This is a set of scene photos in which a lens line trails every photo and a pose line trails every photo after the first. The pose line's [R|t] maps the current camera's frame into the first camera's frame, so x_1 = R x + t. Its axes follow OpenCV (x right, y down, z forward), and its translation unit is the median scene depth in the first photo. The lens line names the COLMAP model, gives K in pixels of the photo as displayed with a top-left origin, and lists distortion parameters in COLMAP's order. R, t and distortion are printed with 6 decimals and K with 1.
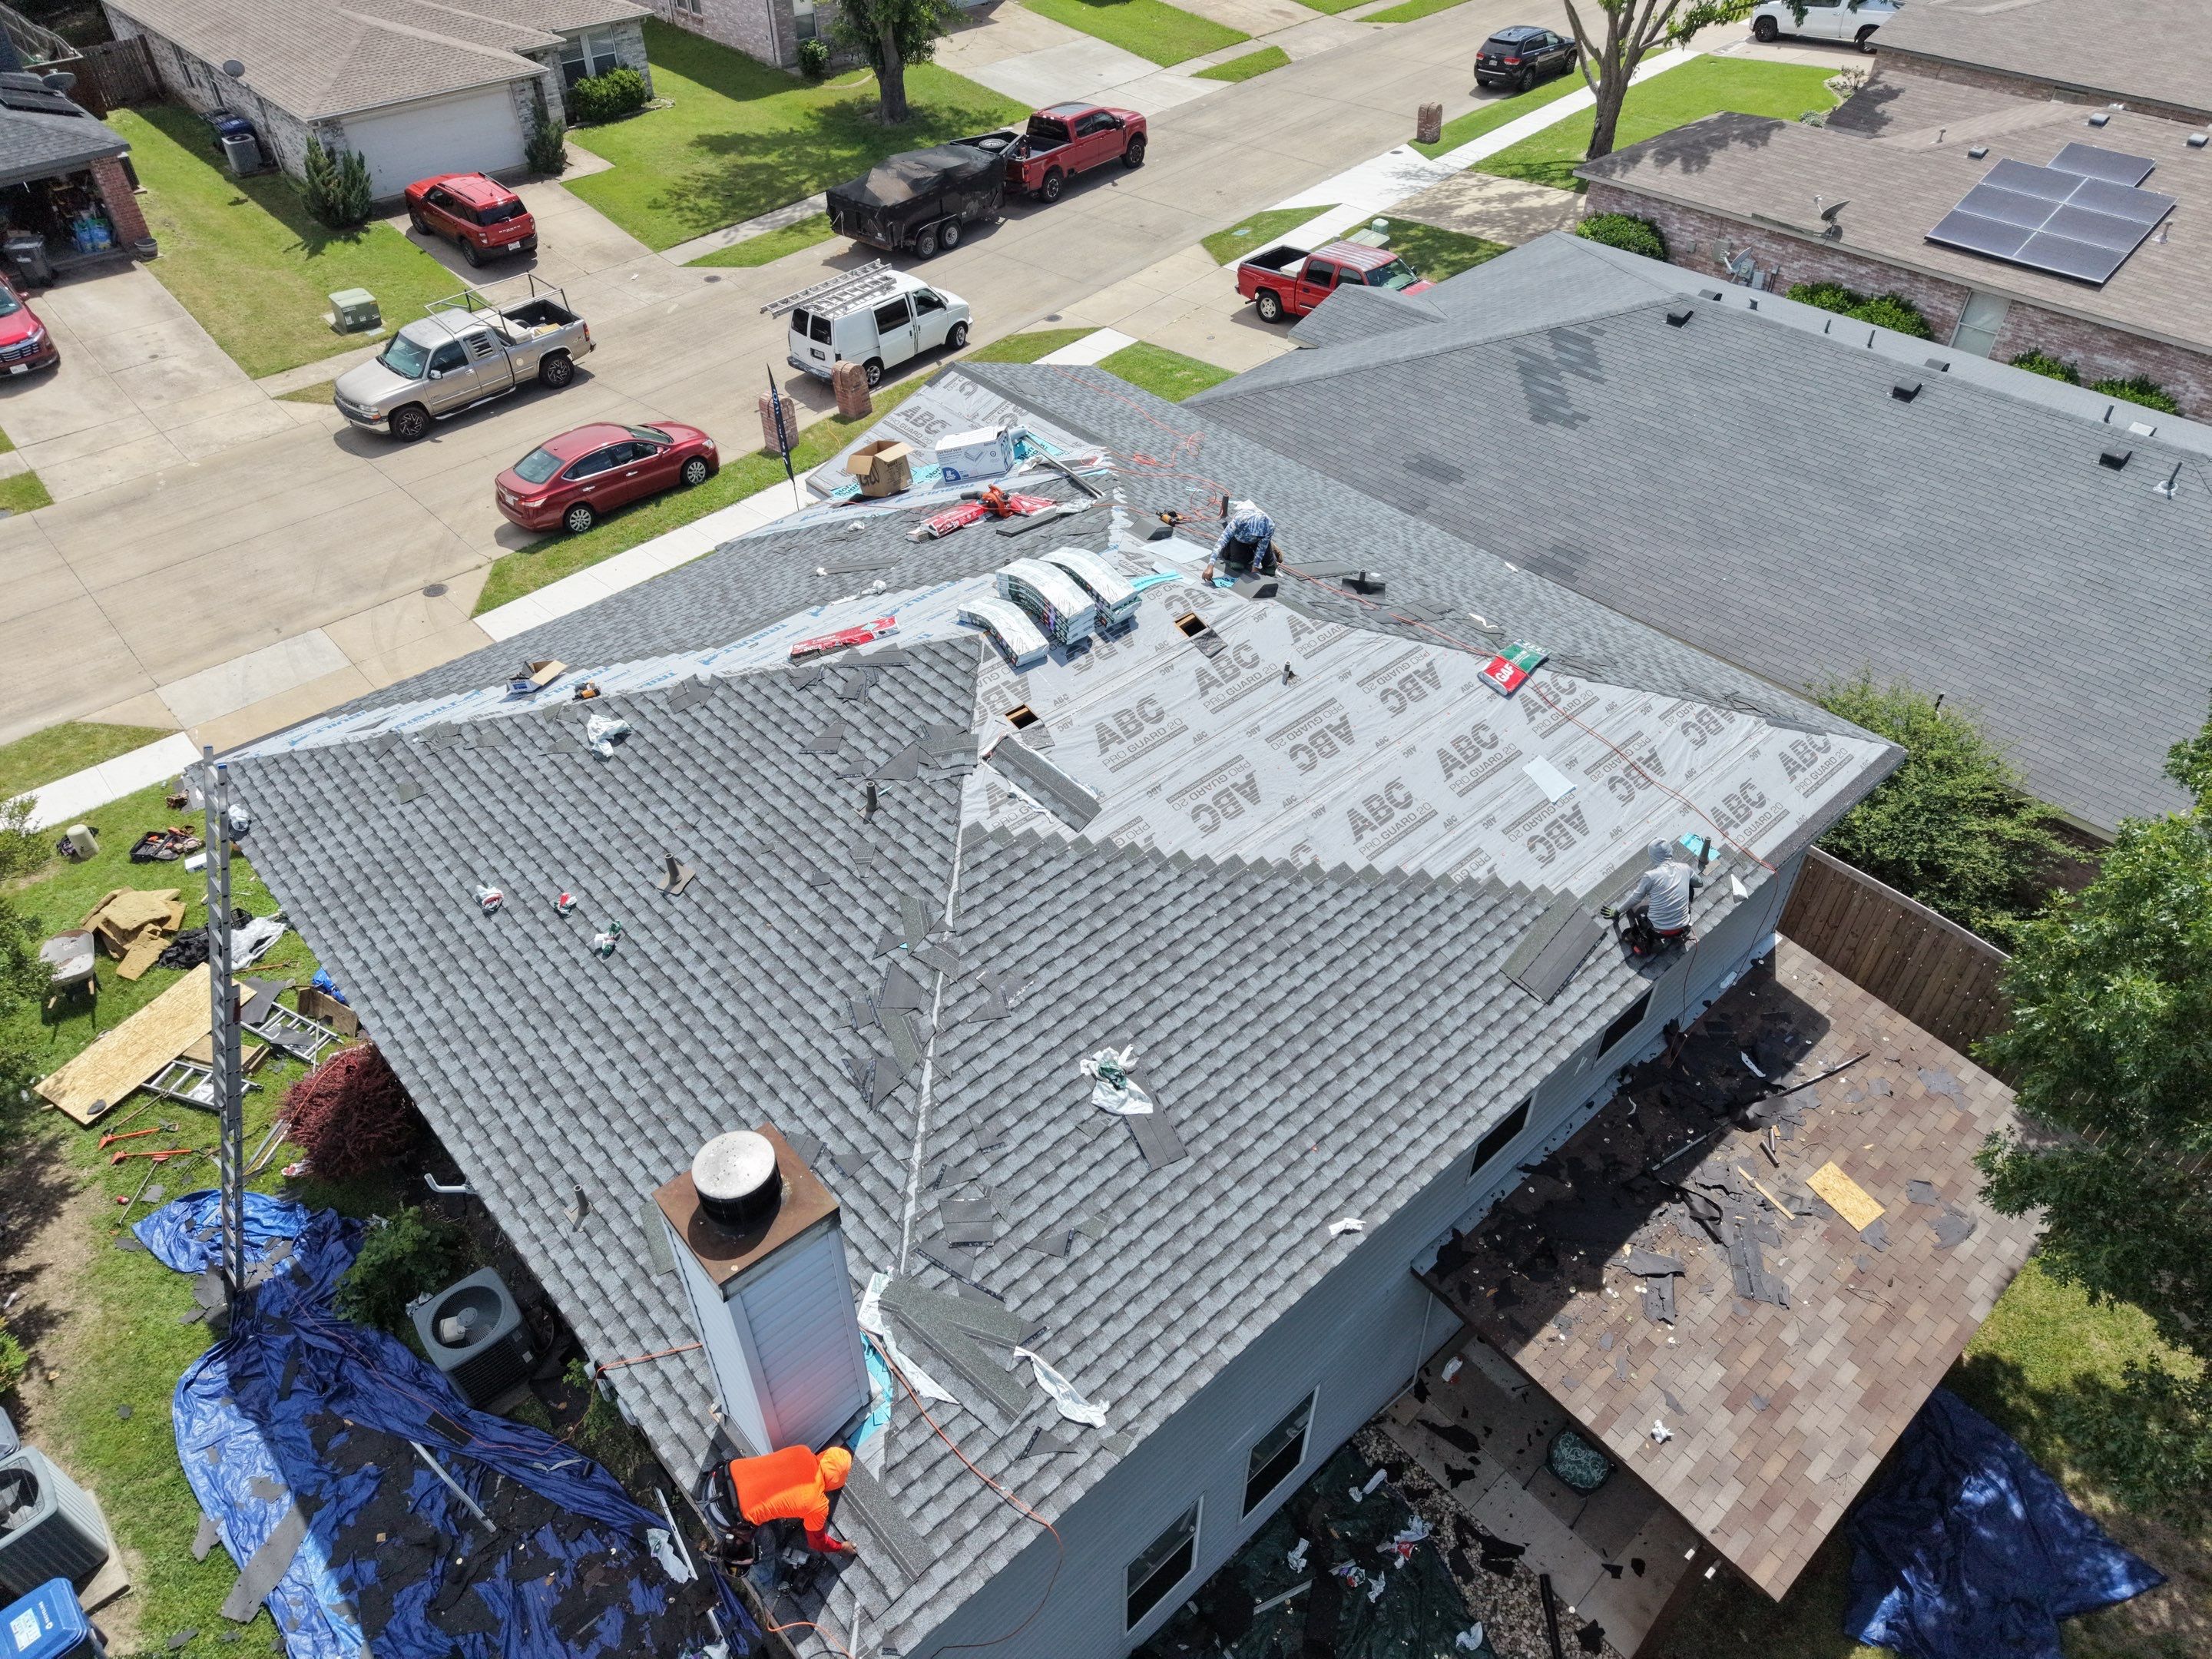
lens RADIAL K [[1466.1, 0, 1122.0], [0, 1466.1, 837.8], [0, 0, 1]] dist [0.031030, -0.025766]
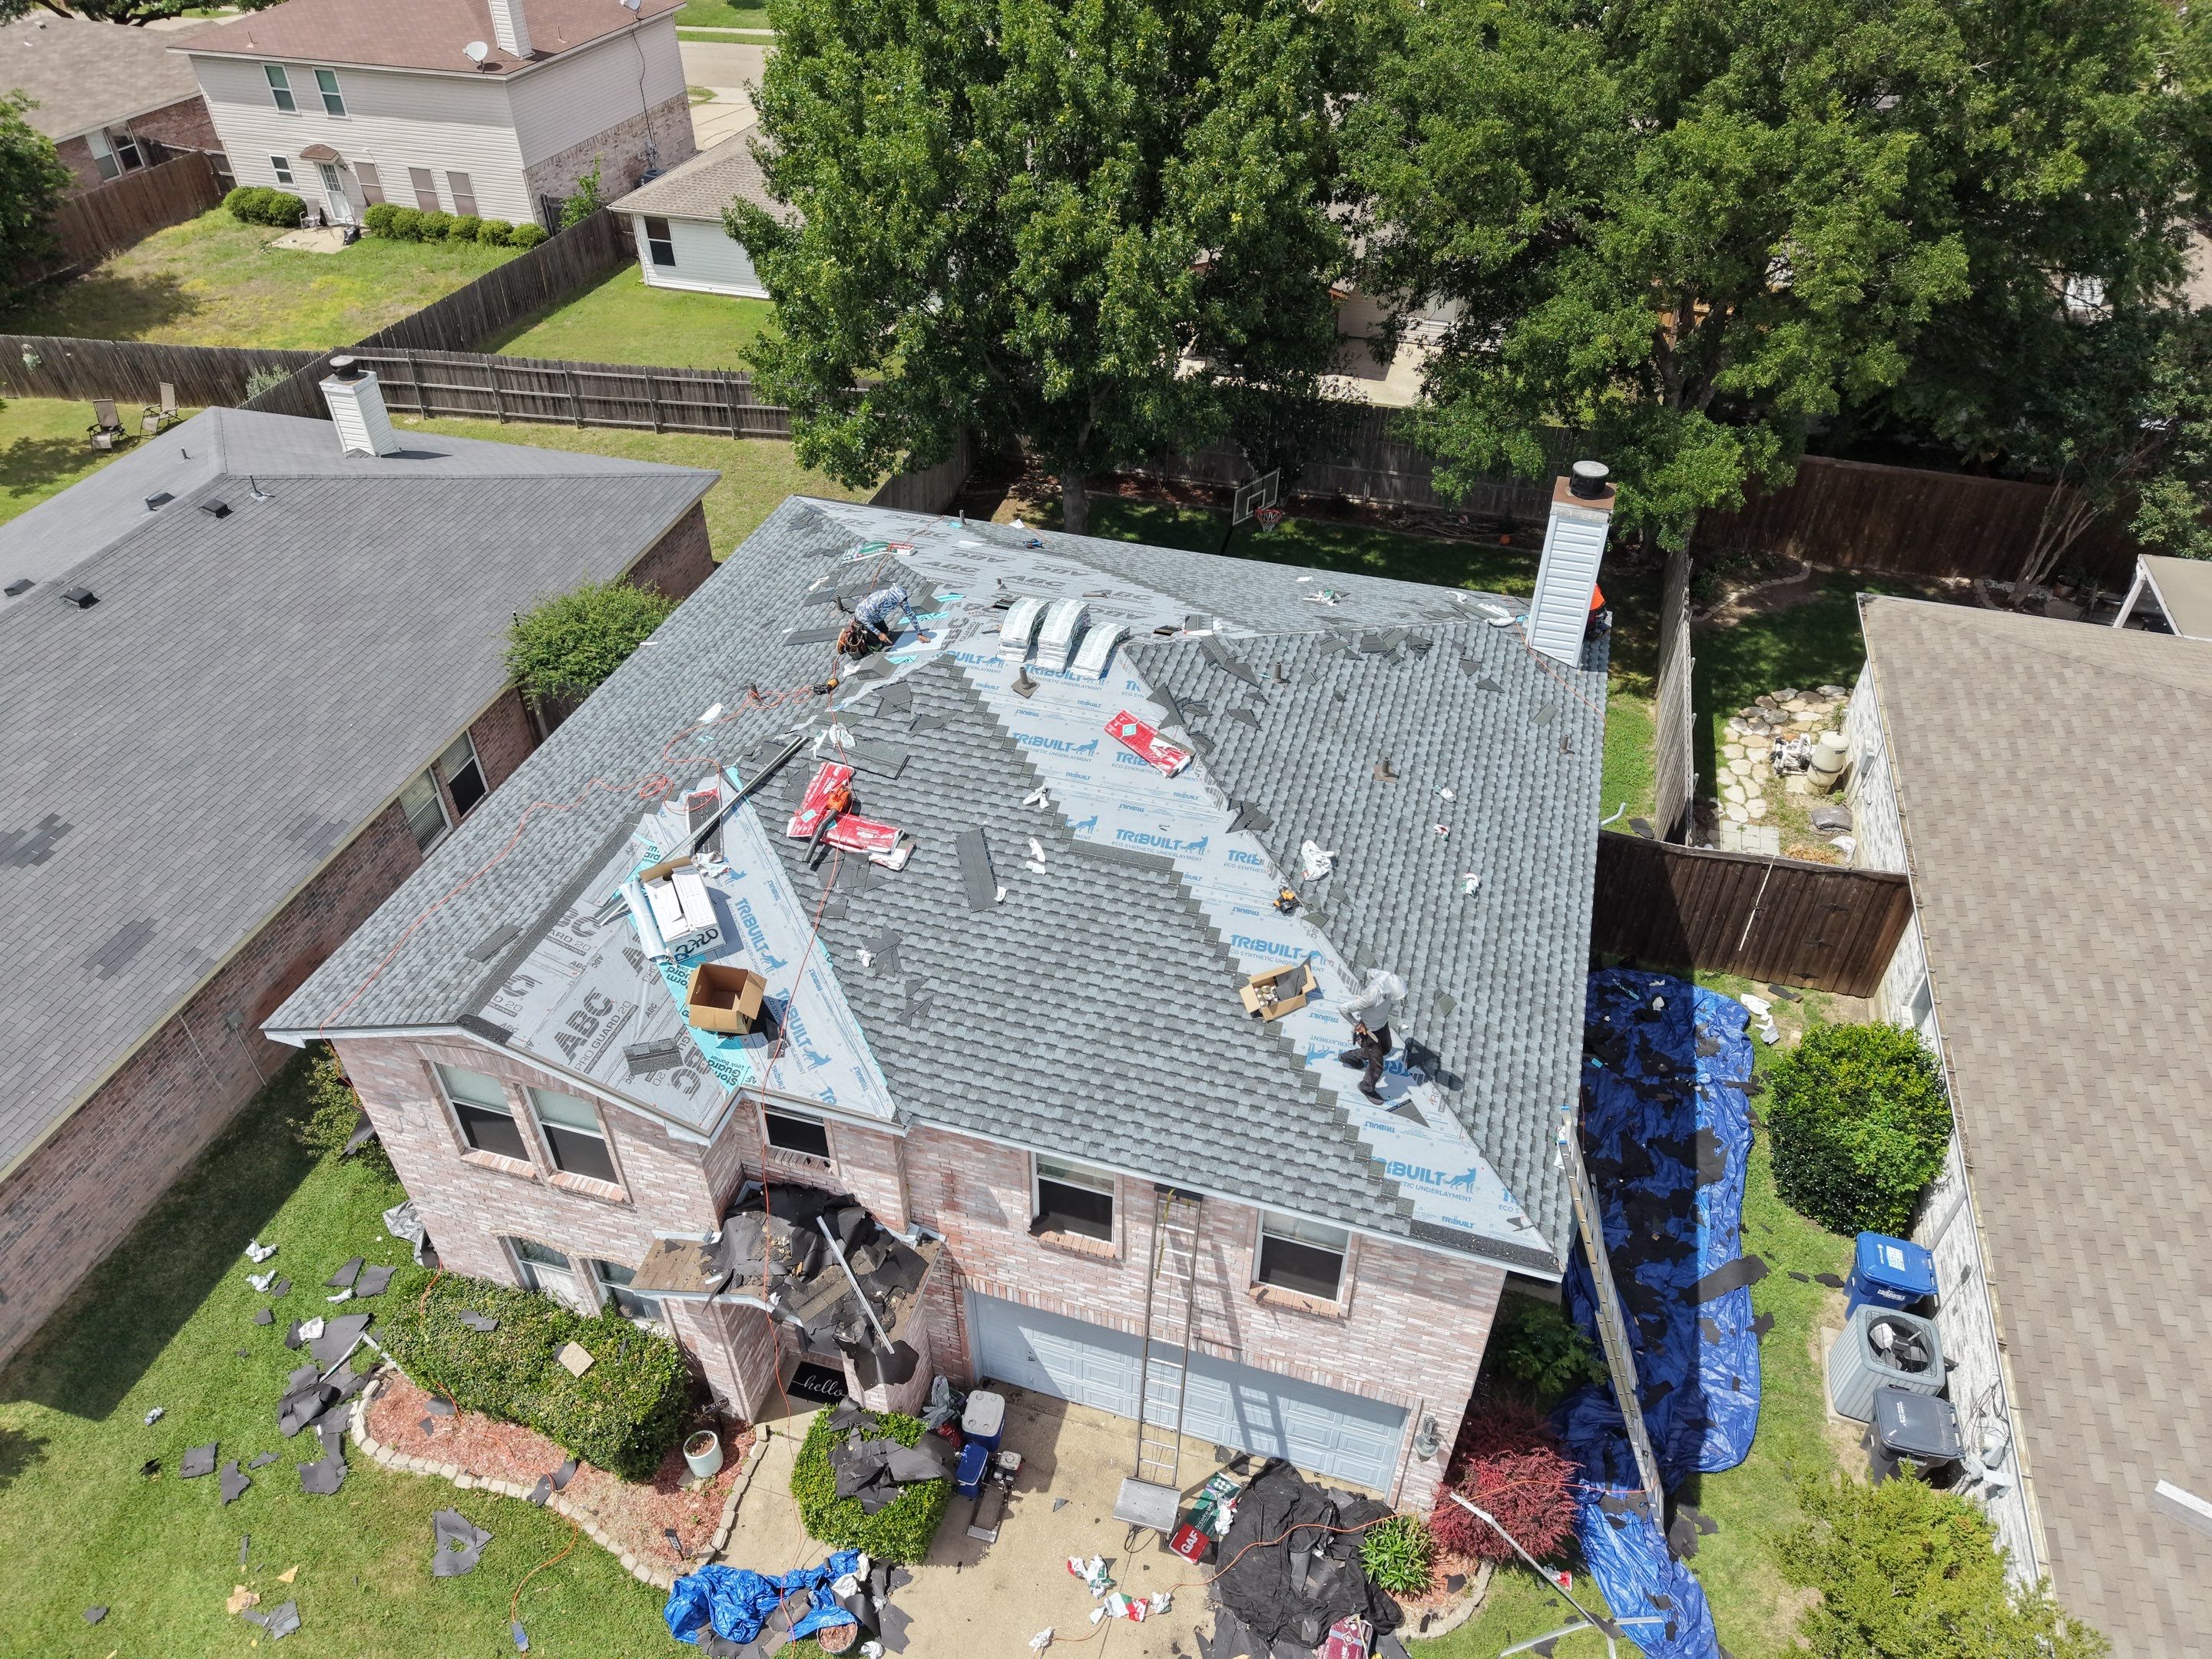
lens RADIAL K [[1466.1, 0, 1103.7], [0, 1466.1, 824.7], [0, 0, 1]] dist [0.031030, -0.025766]
pose [[-0.516025, -0.544976, 0.660848, -0.551448], [0.575902, 0.350370, 0.738632, -0.560169], [-0.634078, 0.761736, 0.133053, 0.511858]]
